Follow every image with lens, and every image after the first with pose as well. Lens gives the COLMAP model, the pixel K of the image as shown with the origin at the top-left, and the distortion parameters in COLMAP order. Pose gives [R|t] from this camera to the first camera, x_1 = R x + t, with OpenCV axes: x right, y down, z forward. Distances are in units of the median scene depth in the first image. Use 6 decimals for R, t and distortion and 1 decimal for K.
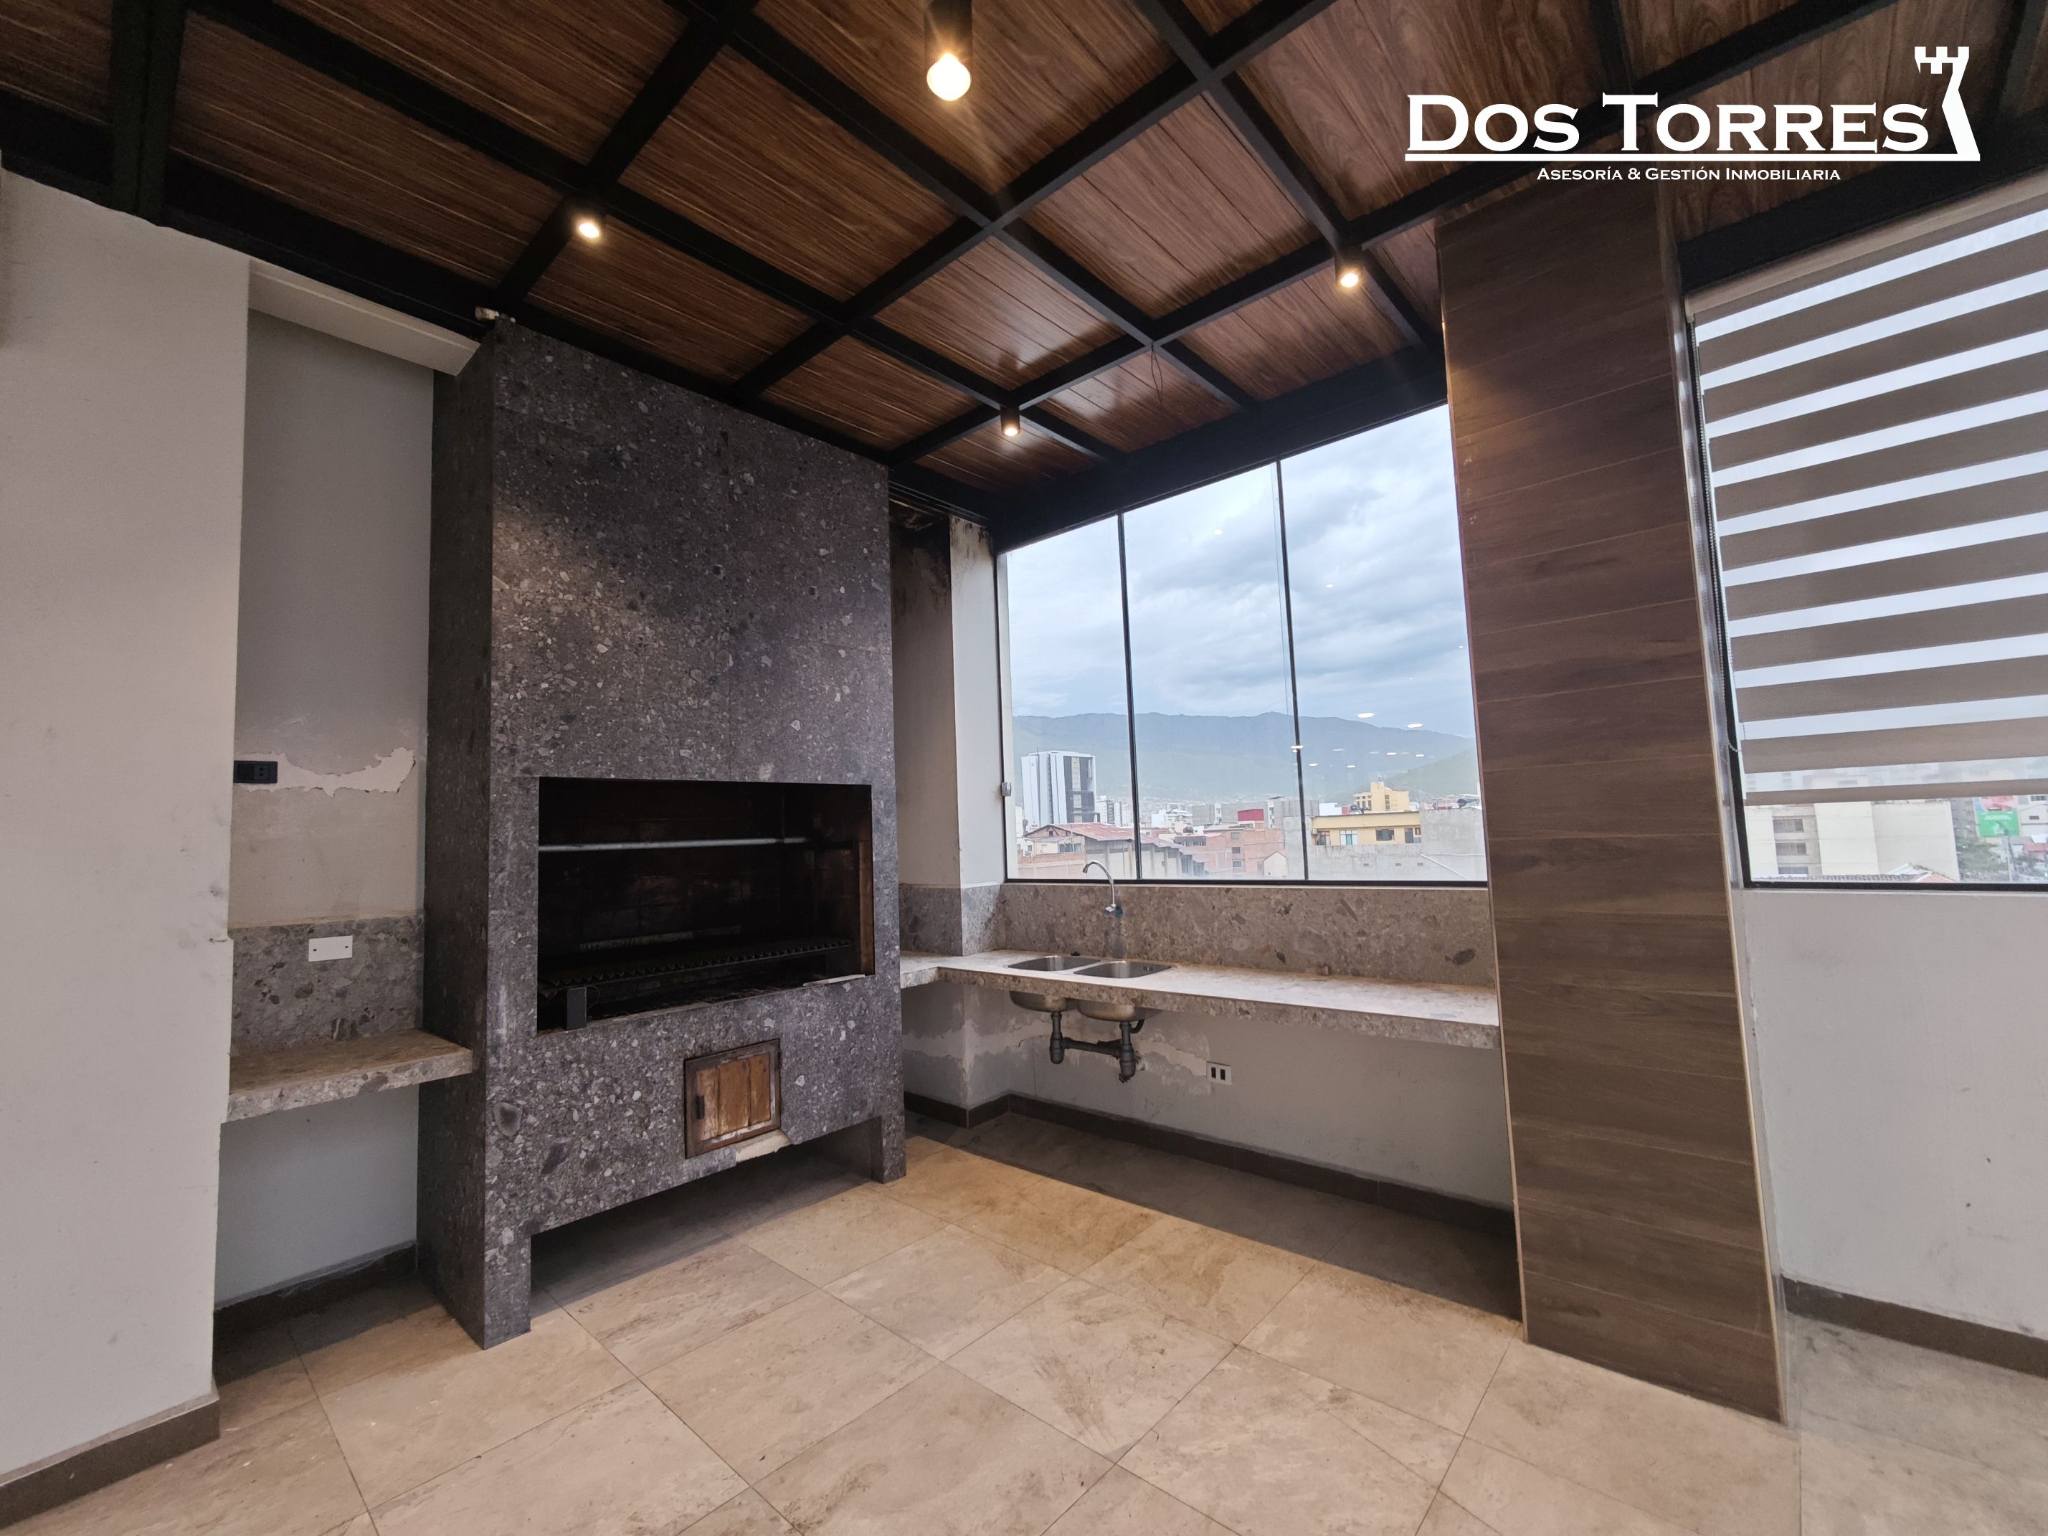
lens RADIAL K [[844.0, 0, 1018.9], [0, 844.0, 765.4], [0, 0, 1]] dist [0.004254, 0.000276]
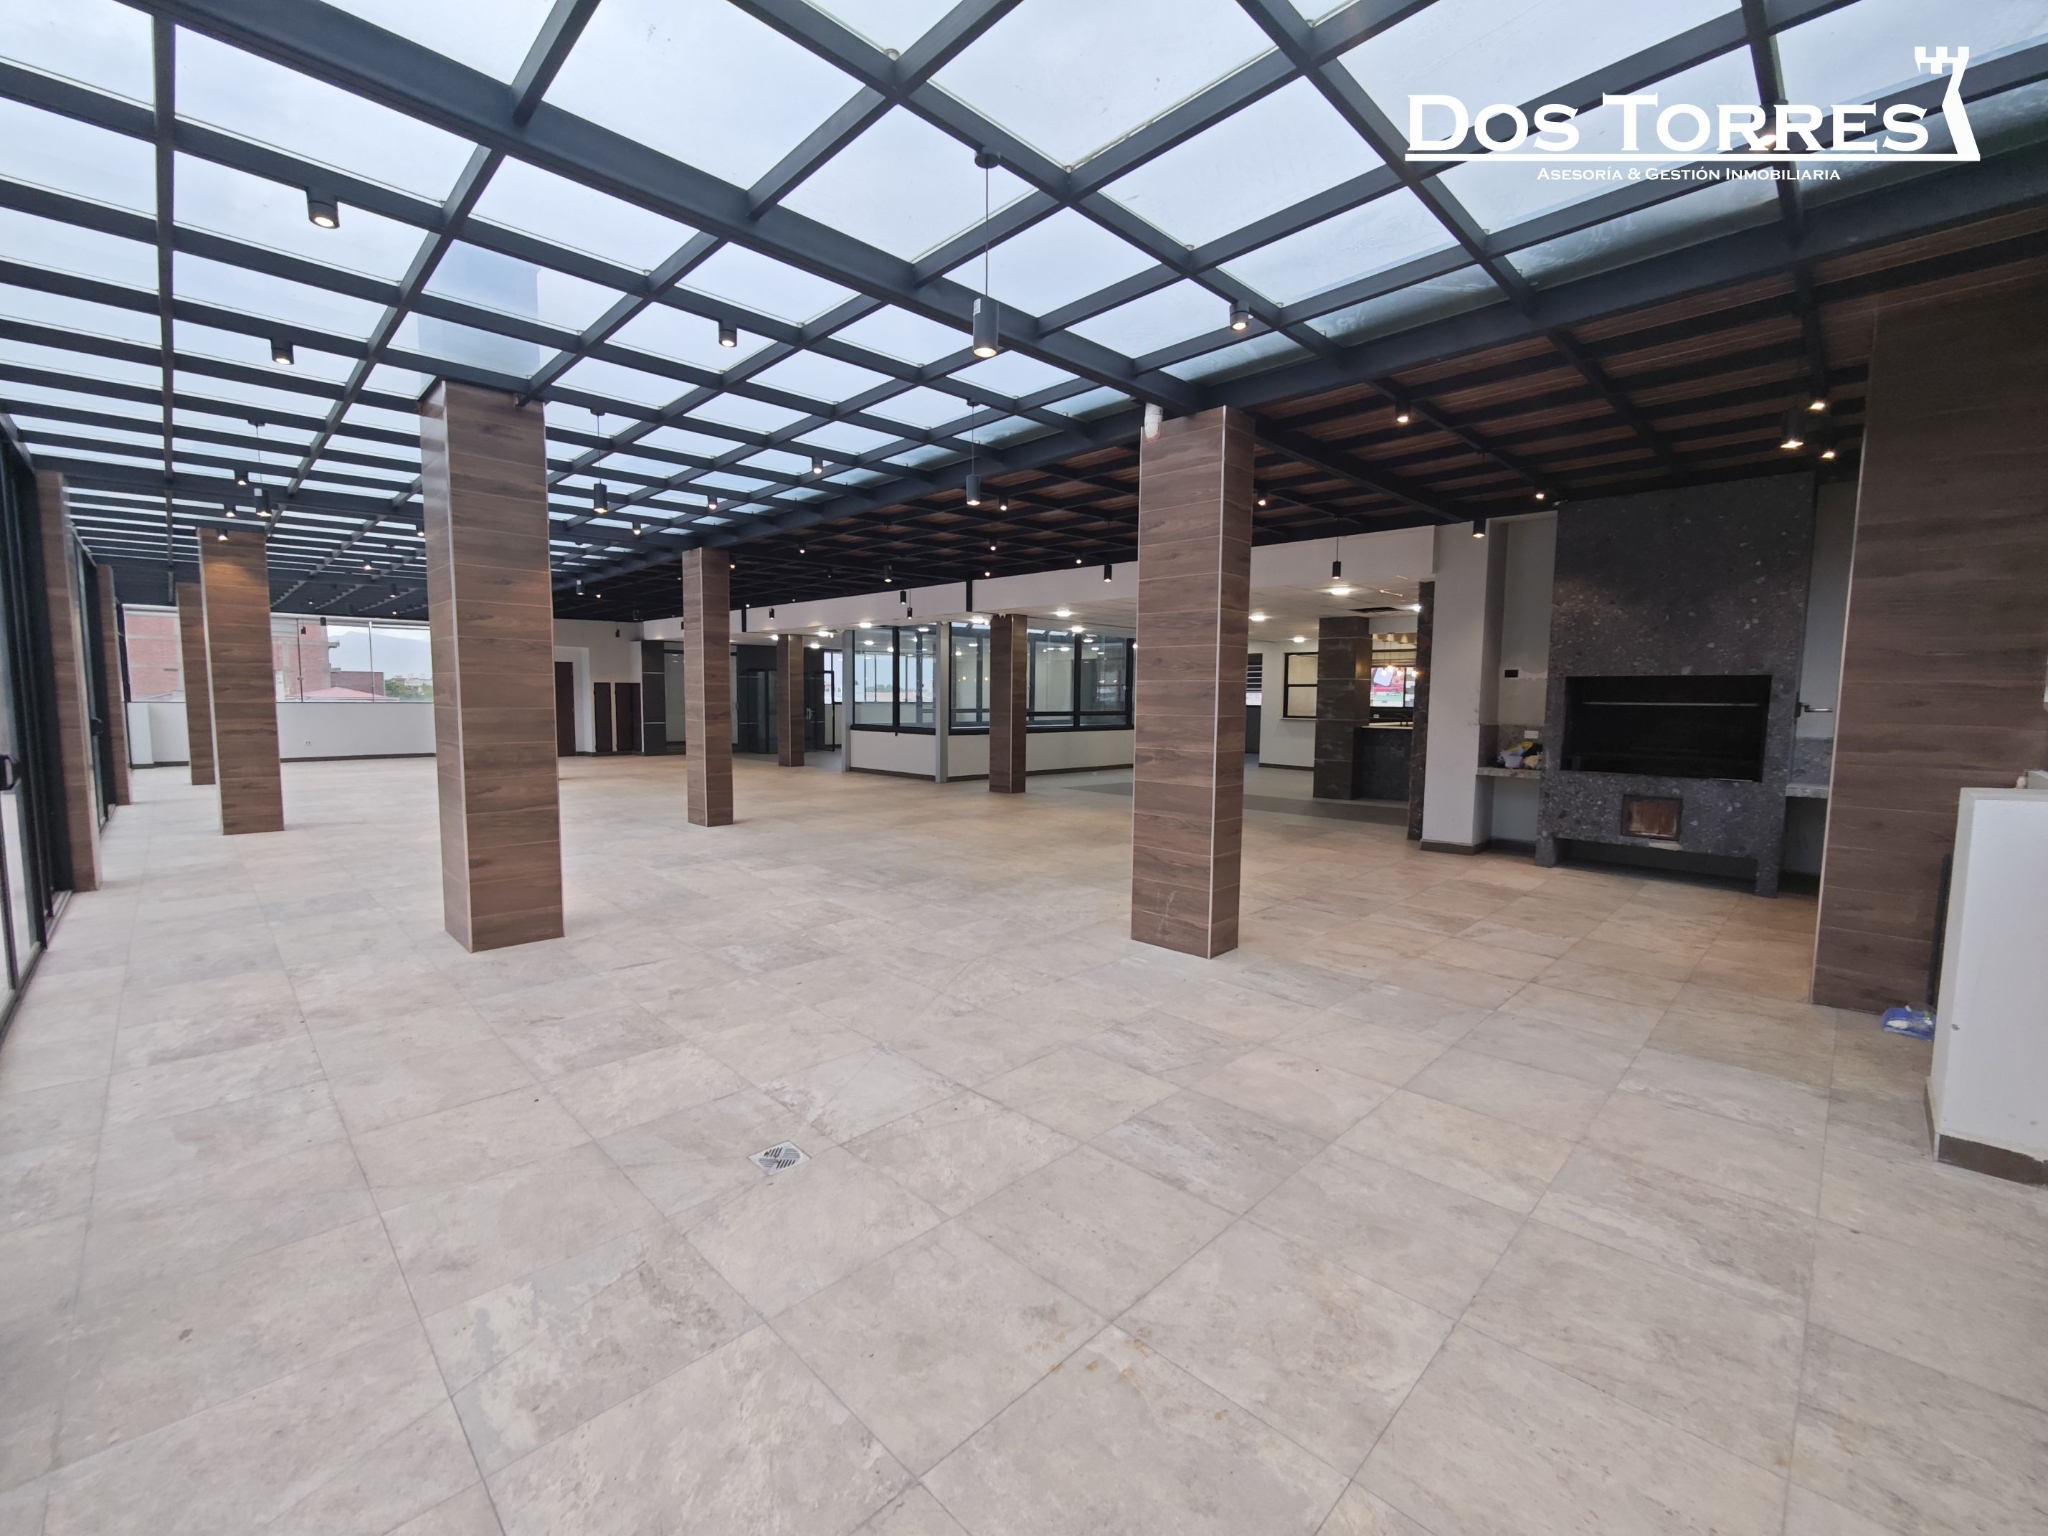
lens RADIAL K [[844.0, 0, 1019.4], [0, 844.0, 770.4], [0, 0, 1]] dist [0.004254, 0.000276]
pose [[-0.050023, 0.125724, -0.990803, 1.953419], [0.074464, 0.989754, 0.121832, -0.130118], [0.995968, -0.067684, -0.058872, -0.523764]]
